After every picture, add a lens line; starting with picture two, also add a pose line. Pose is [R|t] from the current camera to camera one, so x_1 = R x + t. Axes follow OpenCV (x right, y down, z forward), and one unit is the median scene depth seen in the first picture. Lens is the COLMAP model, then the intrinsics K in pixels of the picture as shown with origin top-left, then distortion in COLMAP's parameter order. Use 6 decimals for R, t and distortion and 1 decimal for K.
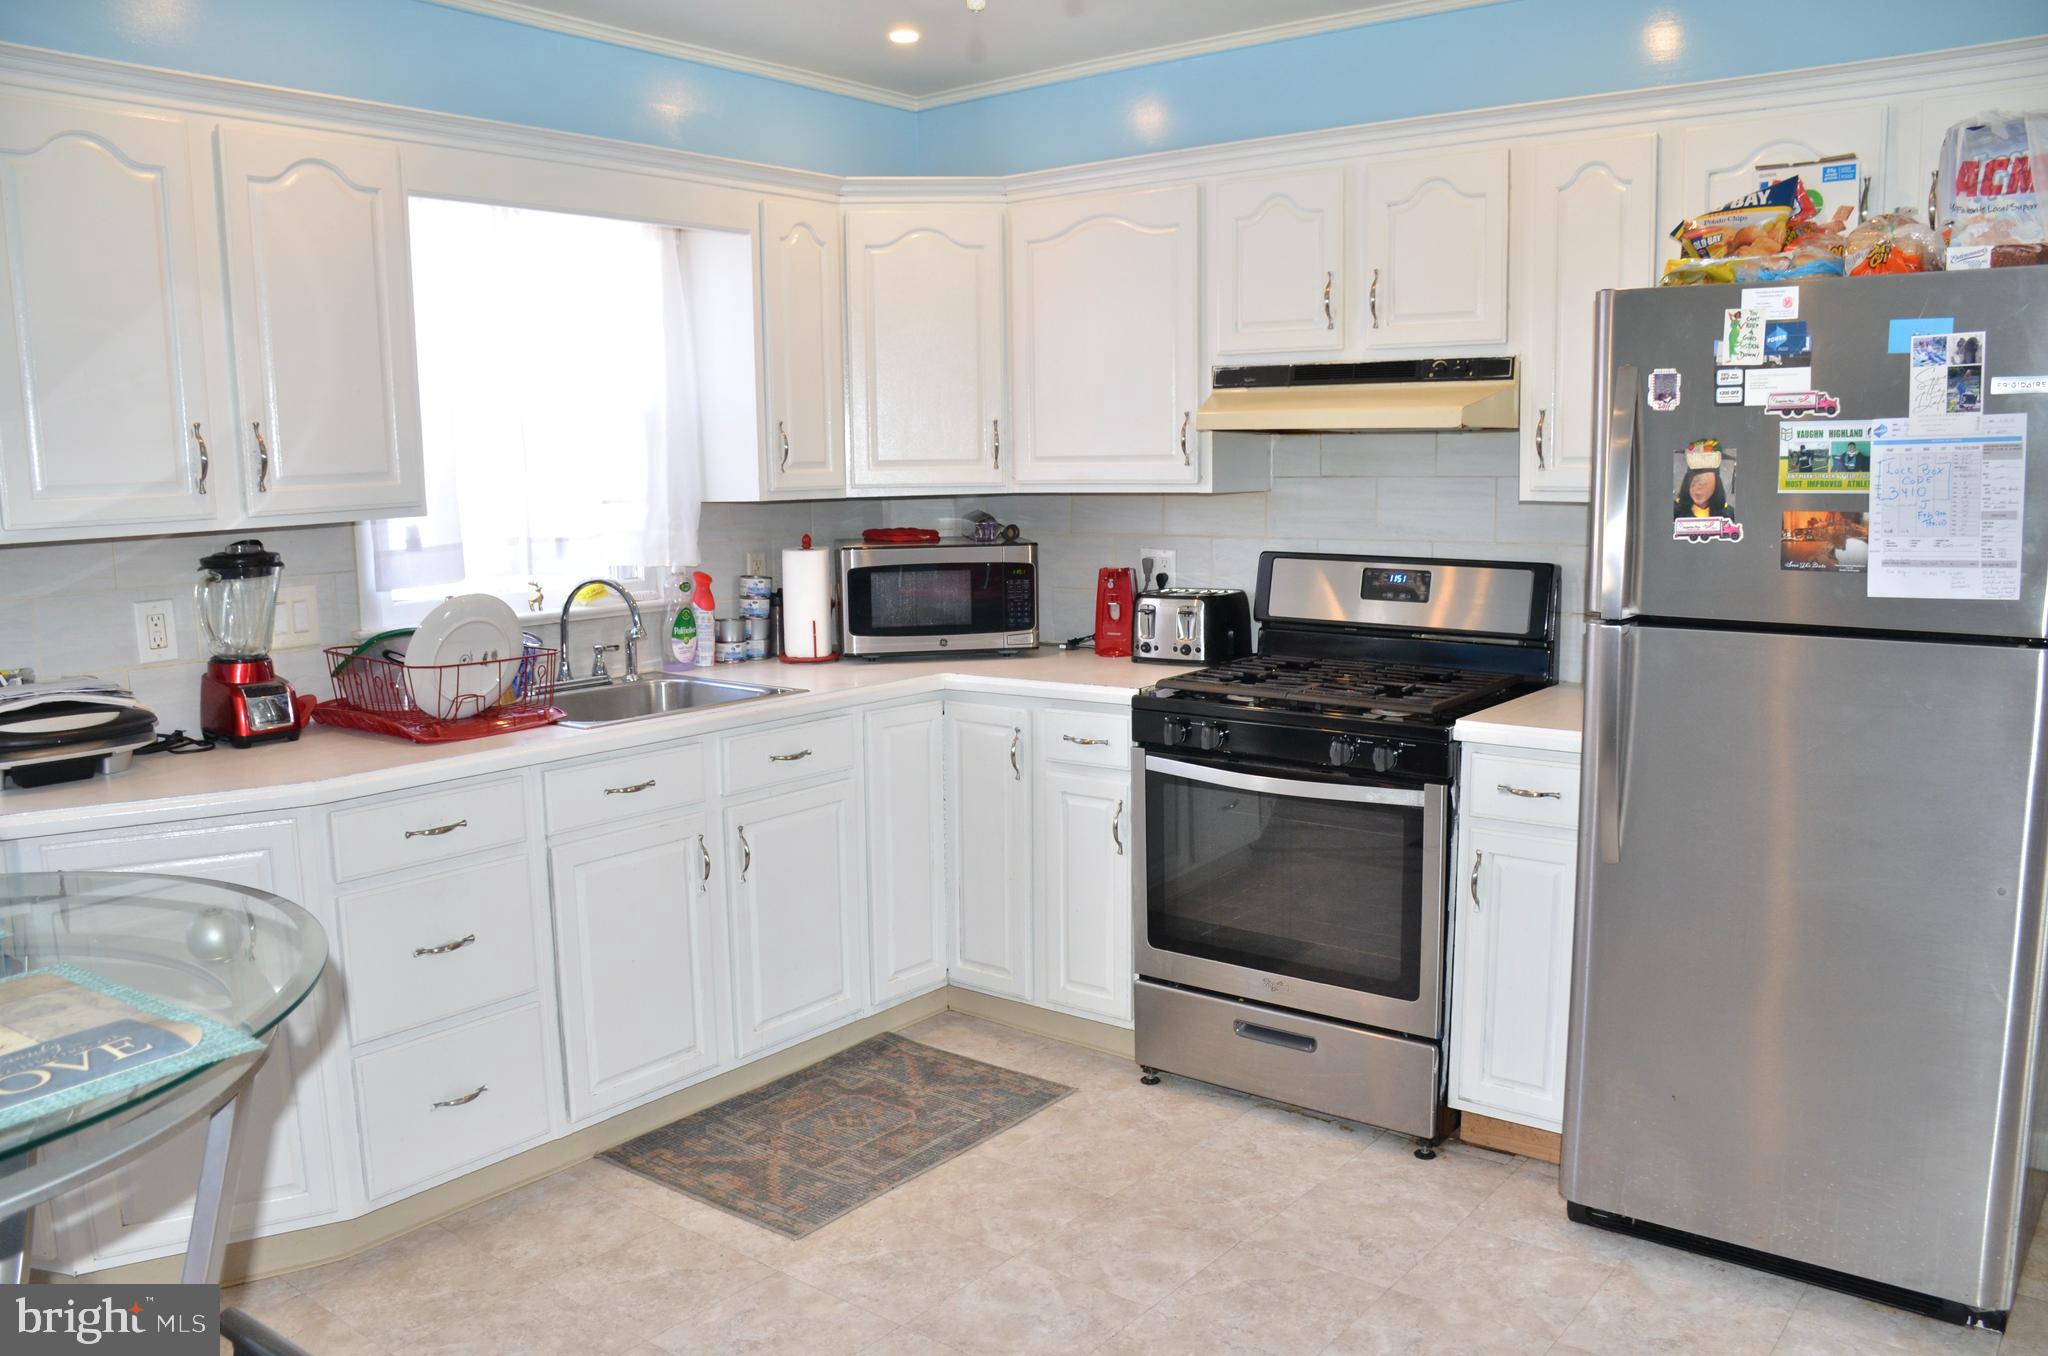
lens RADIAL K [[1600.5, 0, 1014.5], [0, 1600.5, 686.5], [0, 0, 1]] dist [-0.141452, 0.096073]
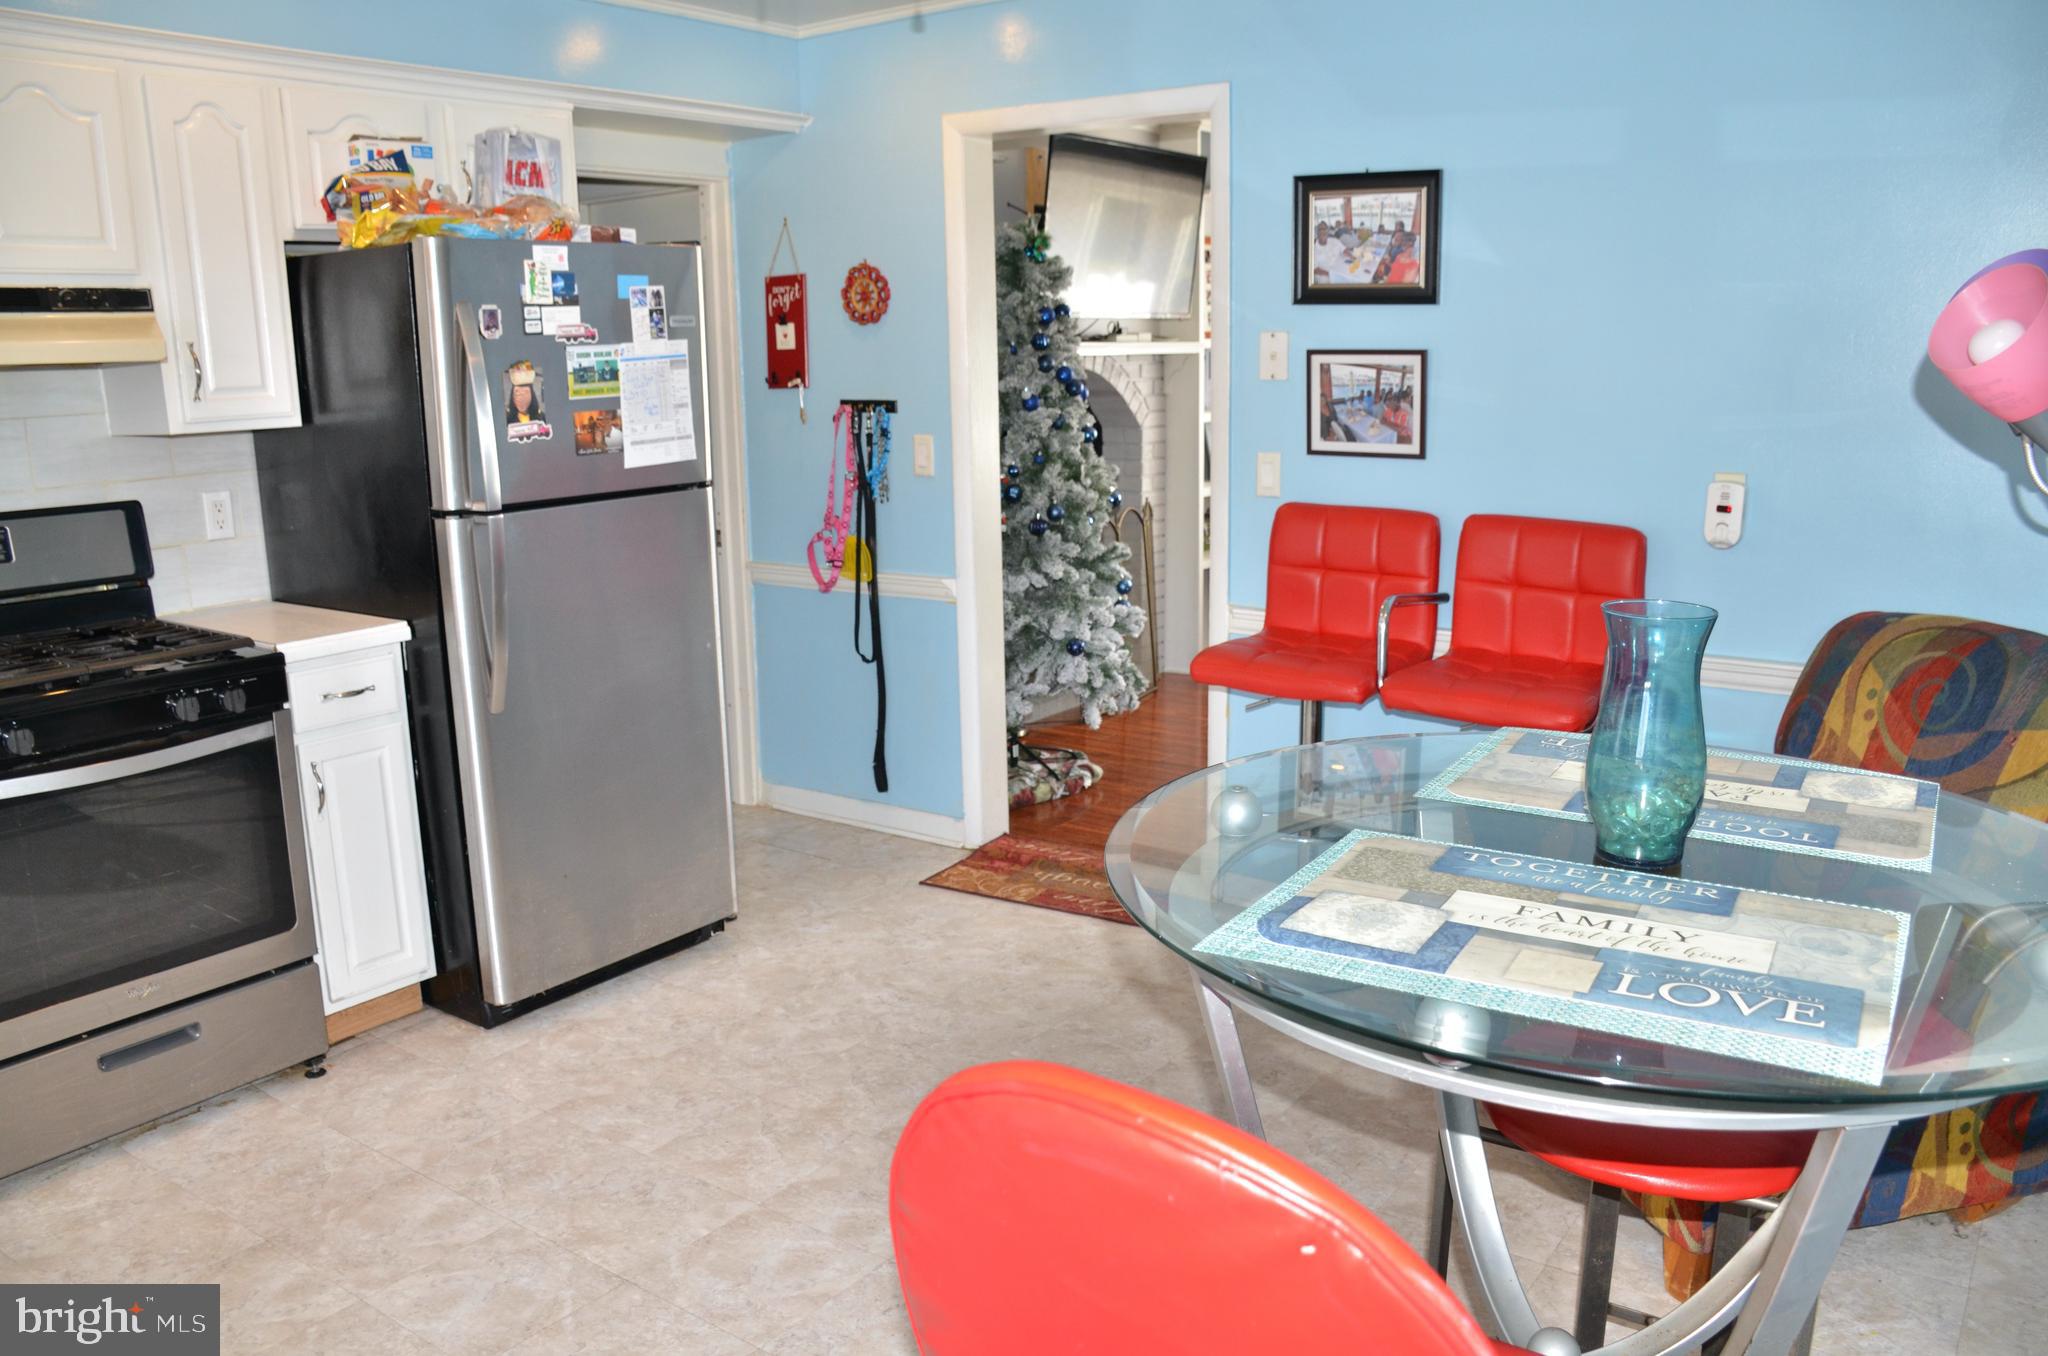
lens RADIAL K [[1600.5, 0, 1008.3], [0, 1600.5, 685.1], [0, 0, 1]] dist [-0.141452, 0.096073]
pose [[-0.044711, -0.193097, 0.980160, -0.813440], [0.165281, 0.966190, 0.197884, -0.082932], [-0.985233, 0.170850, -0.011284, 0.607530]]
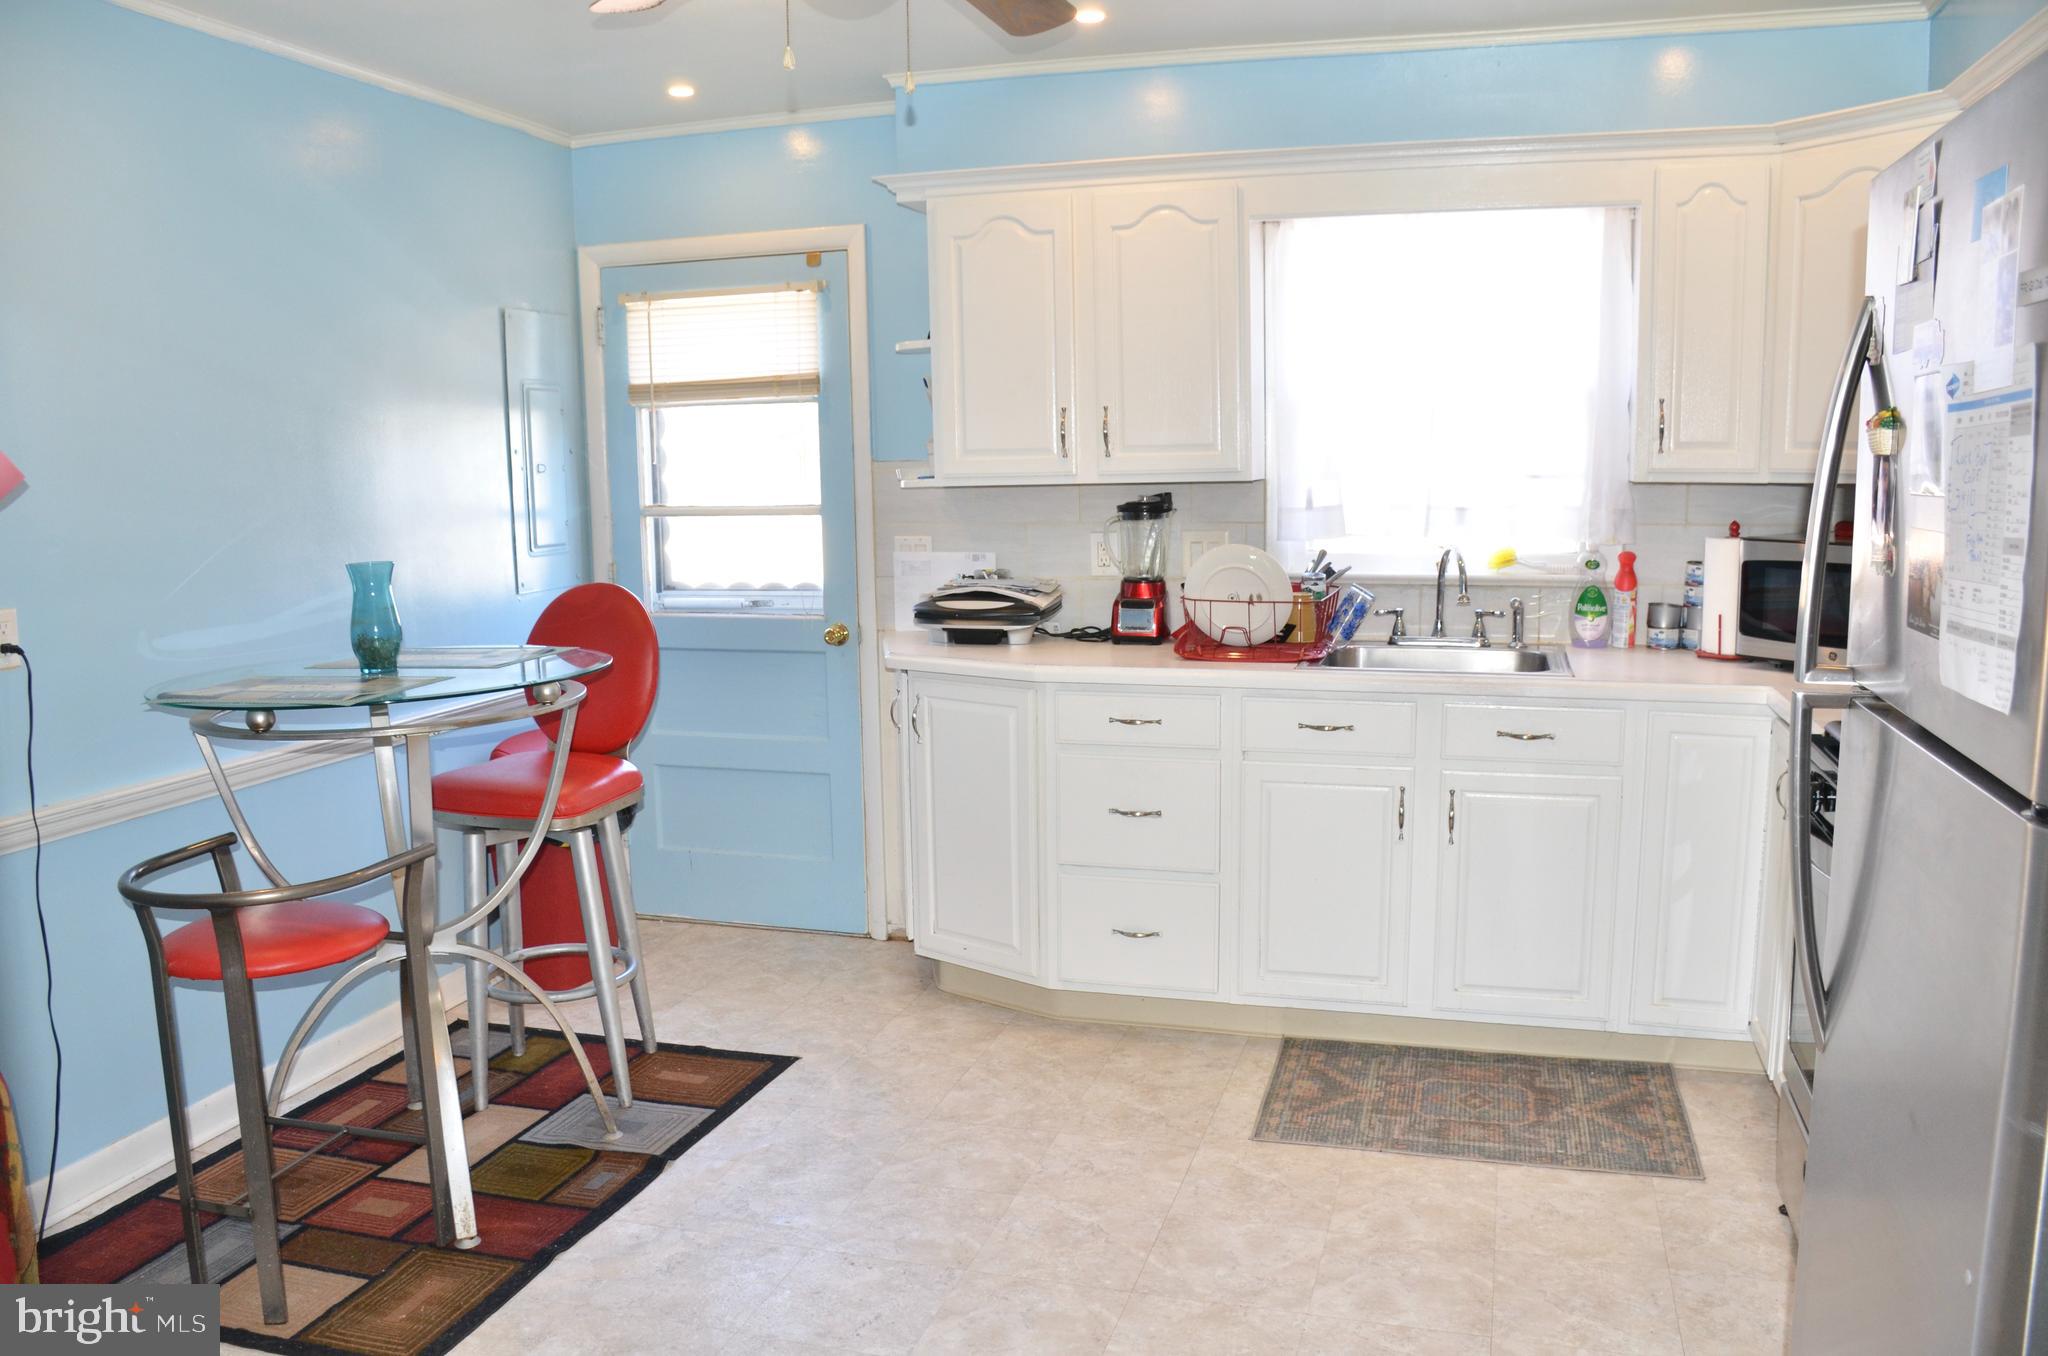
lens RADIAL K [[1600.5, 0, 1022.9], [0, 1600.5, 674.7], [0, 0, 1]] dist [-0.141452, 0.096073]
pose [[0.372268, 0.137726, -0.917850, 0.818055], [-0.125836, 0.987287, 0.097108, -0.063930], [0.919555, 0.079348, 0.384866, 0.414199]]
